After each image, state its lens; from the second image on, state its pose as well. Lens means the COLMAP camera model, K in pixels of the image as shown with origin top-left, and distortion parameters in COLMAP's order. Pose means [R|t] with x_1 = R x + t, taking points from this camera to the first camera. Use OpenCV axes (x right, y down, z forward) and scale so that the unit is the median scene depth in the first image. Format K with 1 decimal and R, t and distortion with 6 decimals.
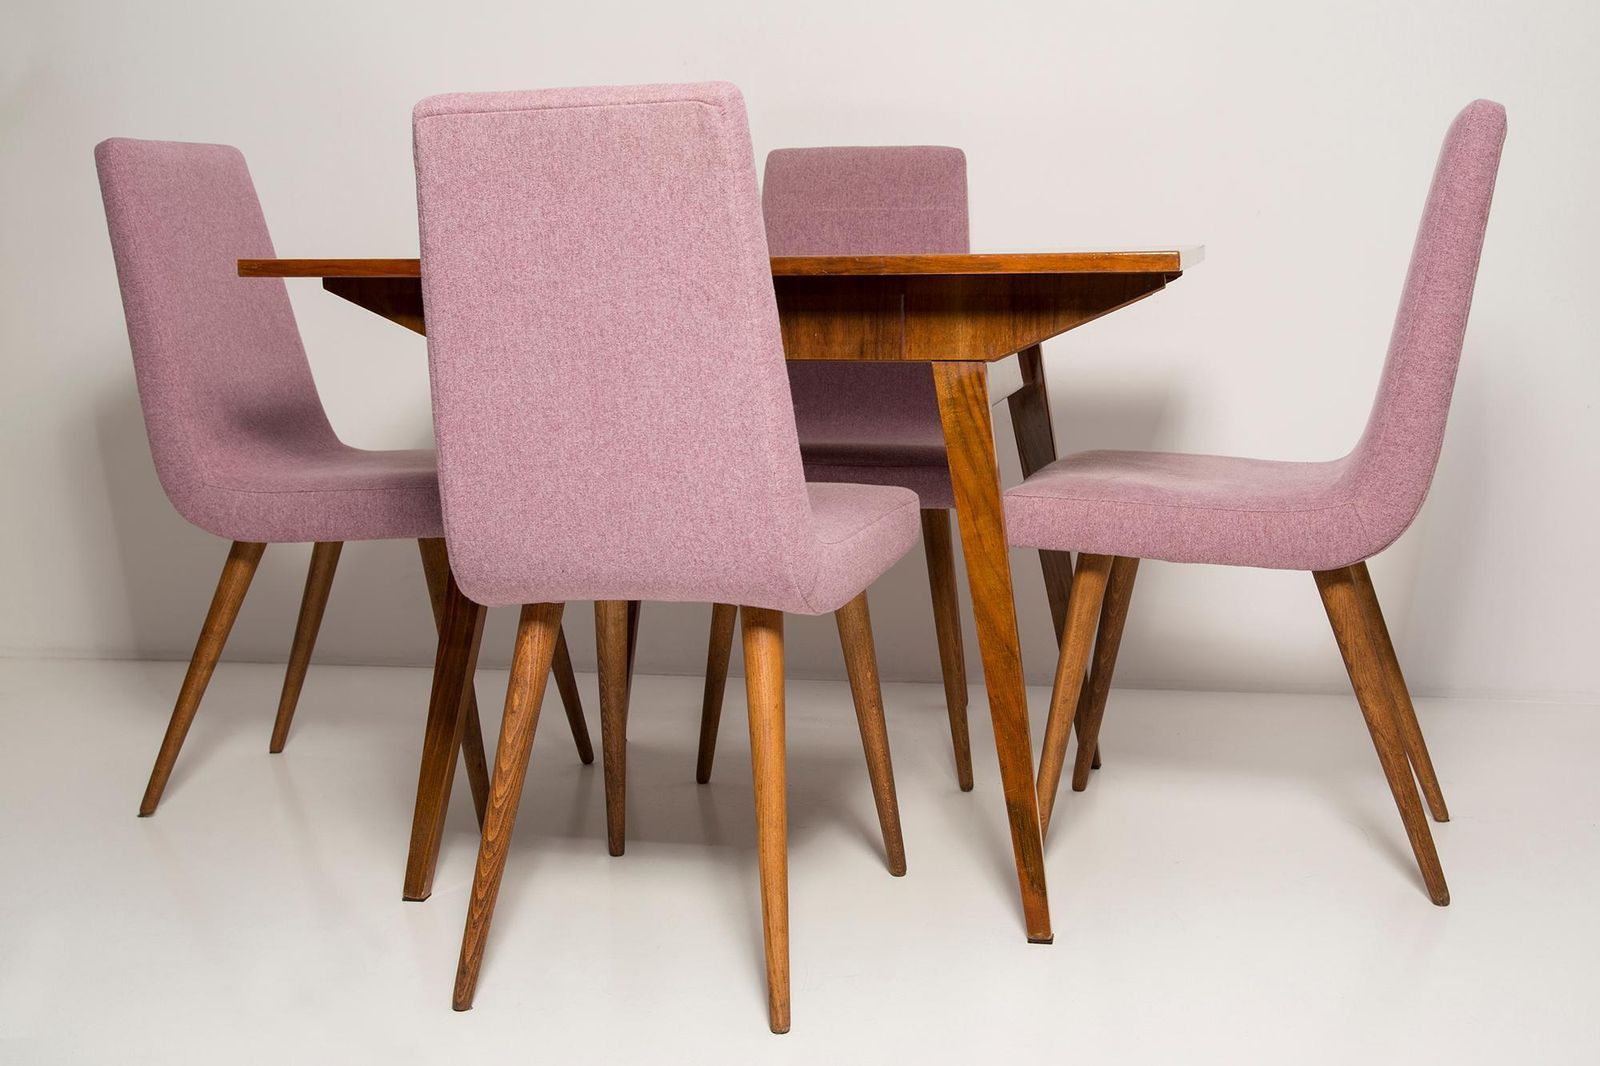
lens RADIAL K [[1974.5, 0, 825.5], [0, 1974.5, 544.5], [0, 0, 1]] dist [0.060752, -0.013212]
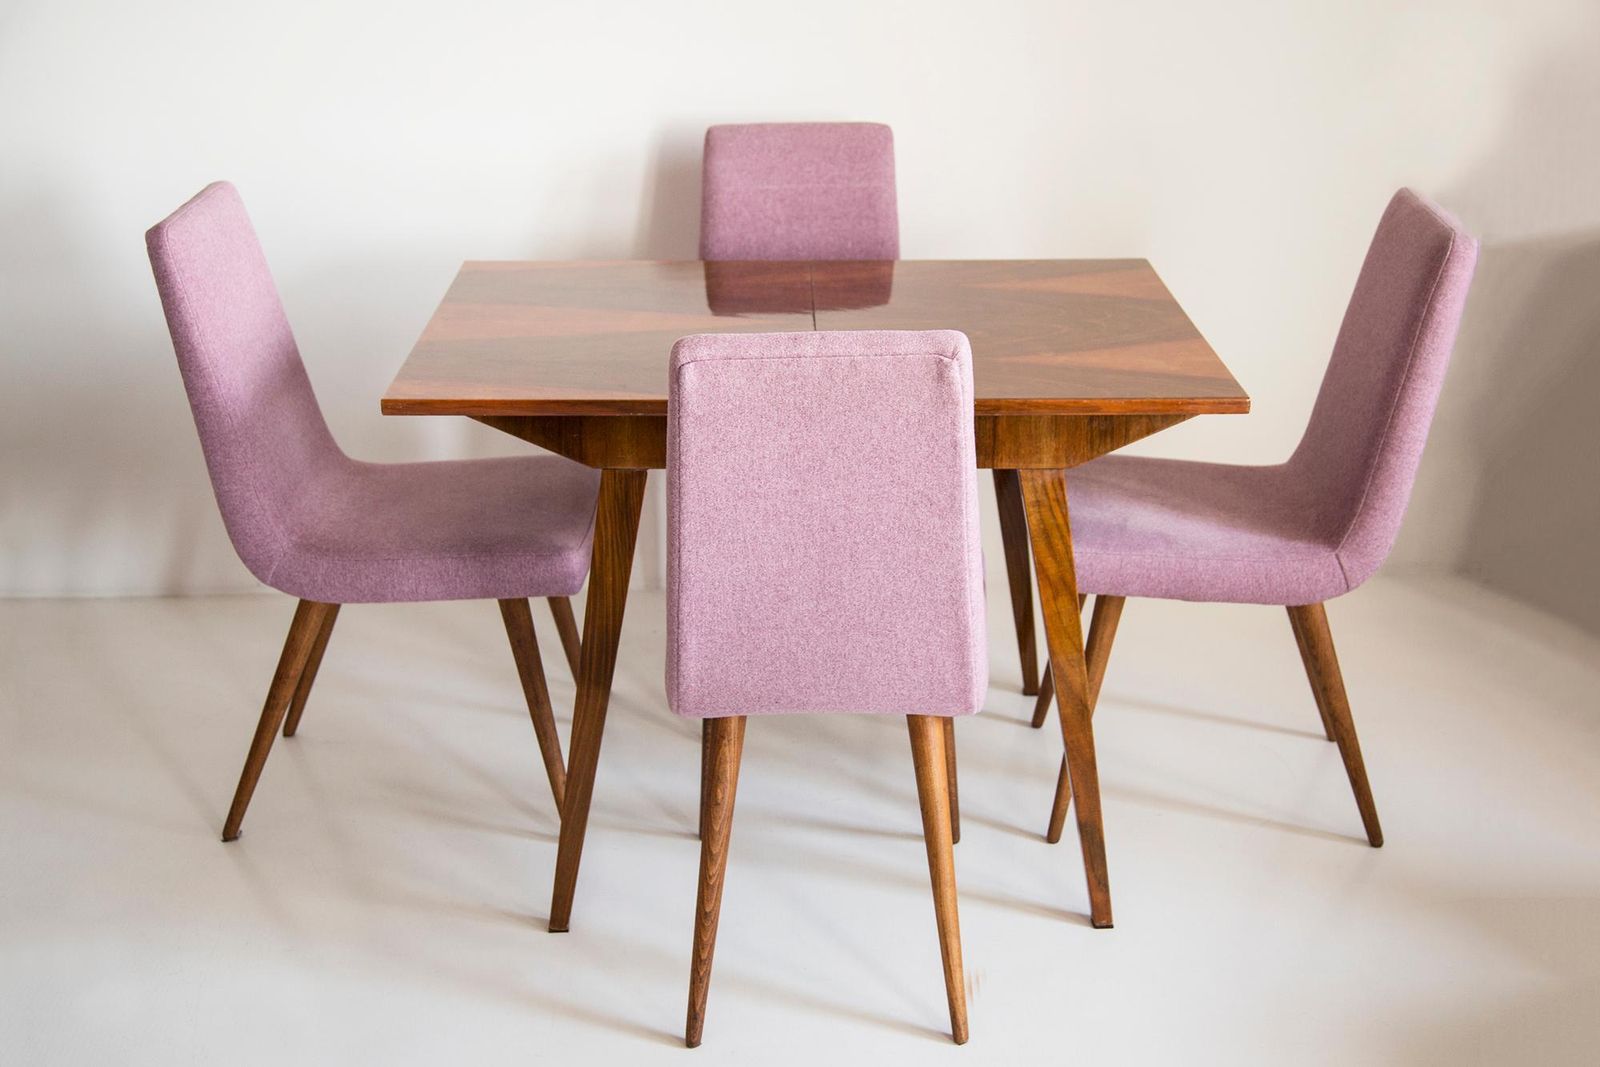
lens RADIAL K [[1974.5, 0, 825.5], [0, 1974.5, 545.0], [0, 0, 1]] dist [0.060752, -0.013212]
pose [[0.970289, -0.071976, 0.230994, -0.388503], [0.019659, 0.975023, 0.221231, -0.356146], [-0.241148, -0.210117, 0.947470, -0.114461]]
